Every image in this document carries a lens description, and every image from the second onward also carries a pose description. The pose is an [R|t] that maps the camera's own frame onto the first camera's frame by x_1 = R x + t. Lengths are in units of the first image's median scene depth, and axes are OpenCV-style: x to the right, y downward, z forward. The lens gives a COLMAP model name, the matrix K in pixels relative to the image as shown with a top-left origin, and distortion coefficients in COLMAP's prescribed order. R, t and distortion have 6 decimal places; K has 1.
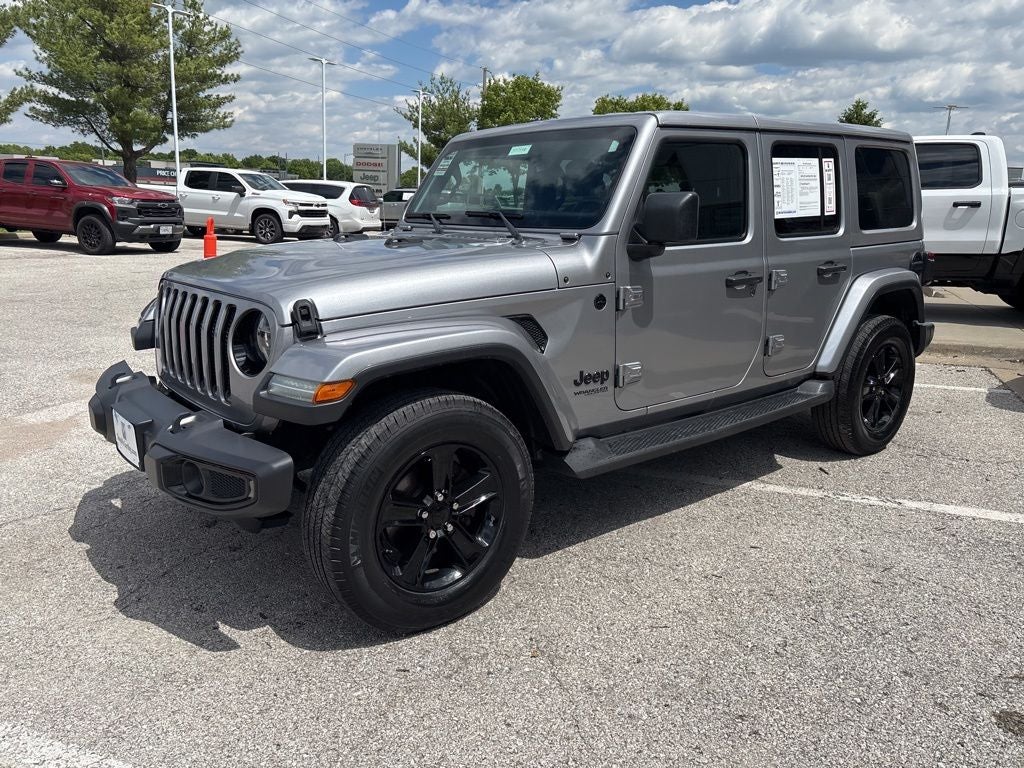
lens RADIAL K [[773.4, 0, 511.4], [0, 773.4, 377.5], [0, 0, 1]] dist [0.044627, -0.052474]
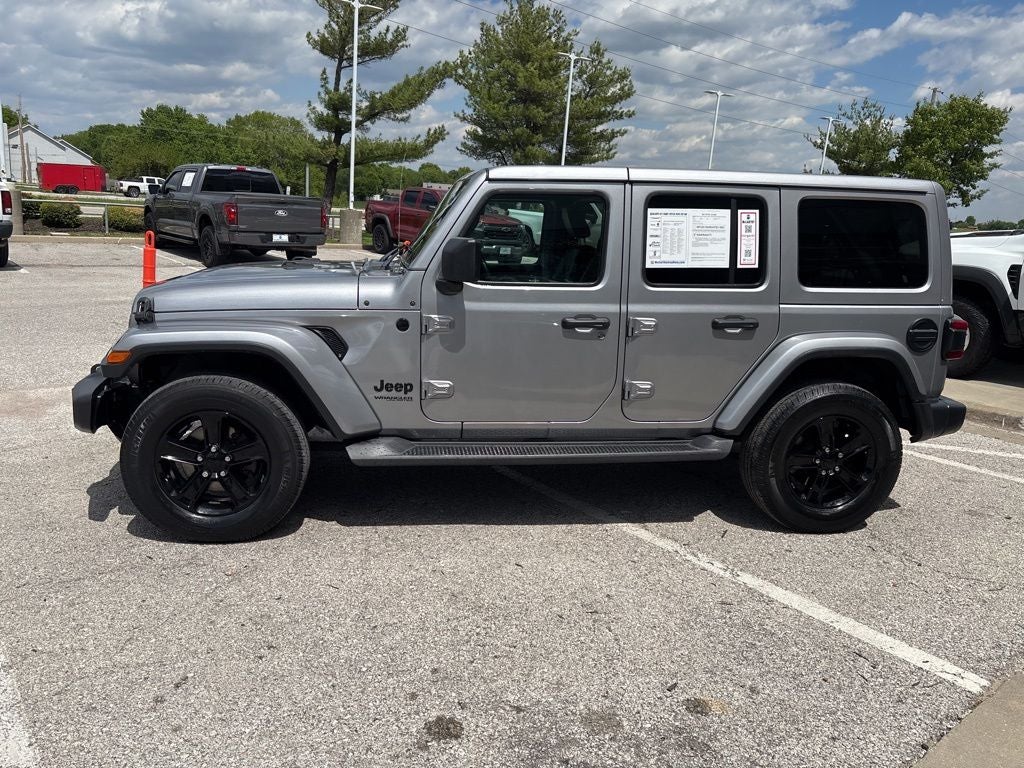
lens RADIAL K [[773.4, 0, 514.0], [0, 773.4, 385.8], [0, 0, 1]] dist [0.044627, -0.052474]
pose [[0.858764, 0.138672, -0.493249, 0.662114], [-0.149965, 0.988548, 0.016826, -0.038236], [0.489934, 0.059521, 0.869725, 0.032510]]
